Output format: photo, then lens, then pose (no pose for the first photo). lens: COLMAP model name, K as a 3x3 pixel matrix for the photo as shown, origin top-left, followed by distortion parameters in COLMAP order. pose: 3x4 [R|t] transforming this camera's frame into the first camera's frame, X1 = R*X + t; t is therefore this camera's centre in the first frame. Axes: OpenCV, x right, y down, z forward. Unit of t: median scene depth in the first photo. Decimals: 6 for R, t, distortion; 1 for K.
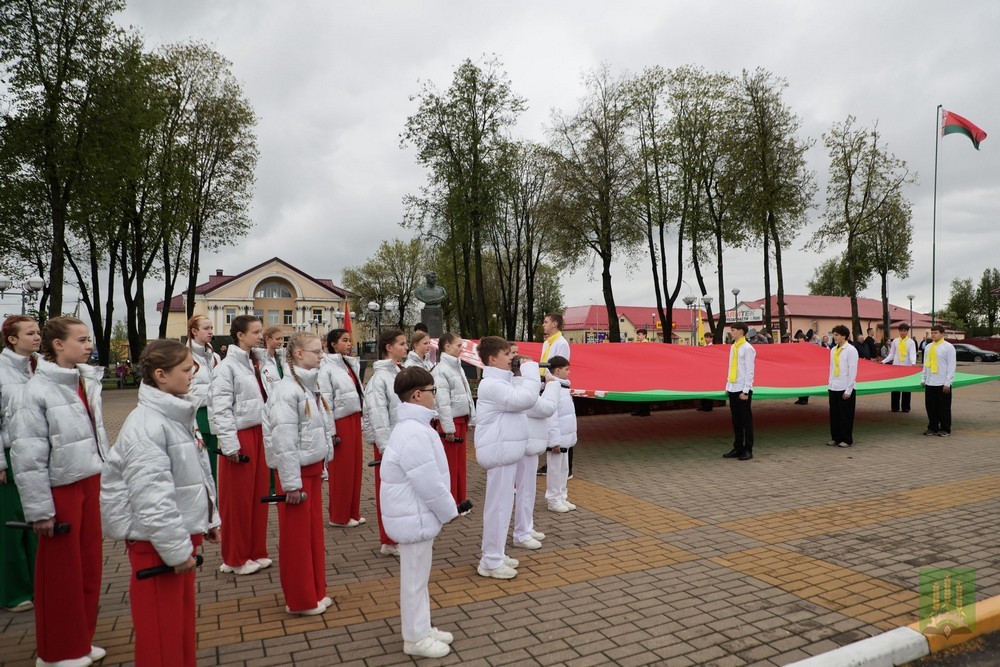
lens RADIAL K [[2481.3, 0, 499.7], [0, 2481.3, 333.5], [0, 0, 1]] dist [0.722229, 0.000000]
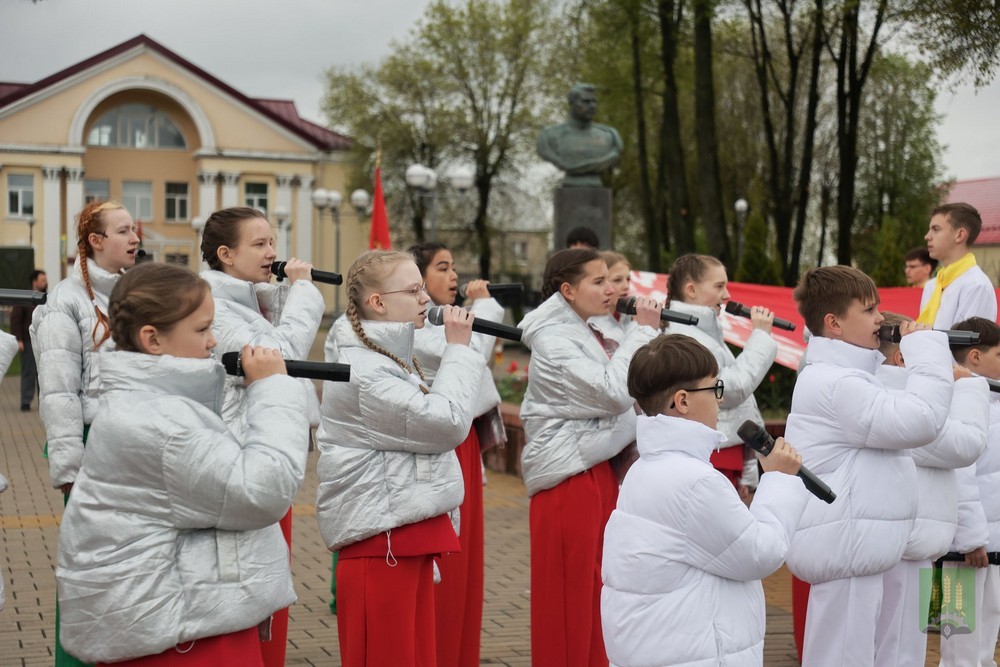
lens RADIAL K [[2481.3, 0, 500.1], [0, 2481.3, 334.2], [0, 0, 1]] dist [0.722229, 0.000000]
pose [[0.968813, 0.023006, -0.246725, 0.053323], [-0.017339, 0.999534, 0.025119, 0.002987], [0.247188, -0.020057, 0.968760, 0.642222]]
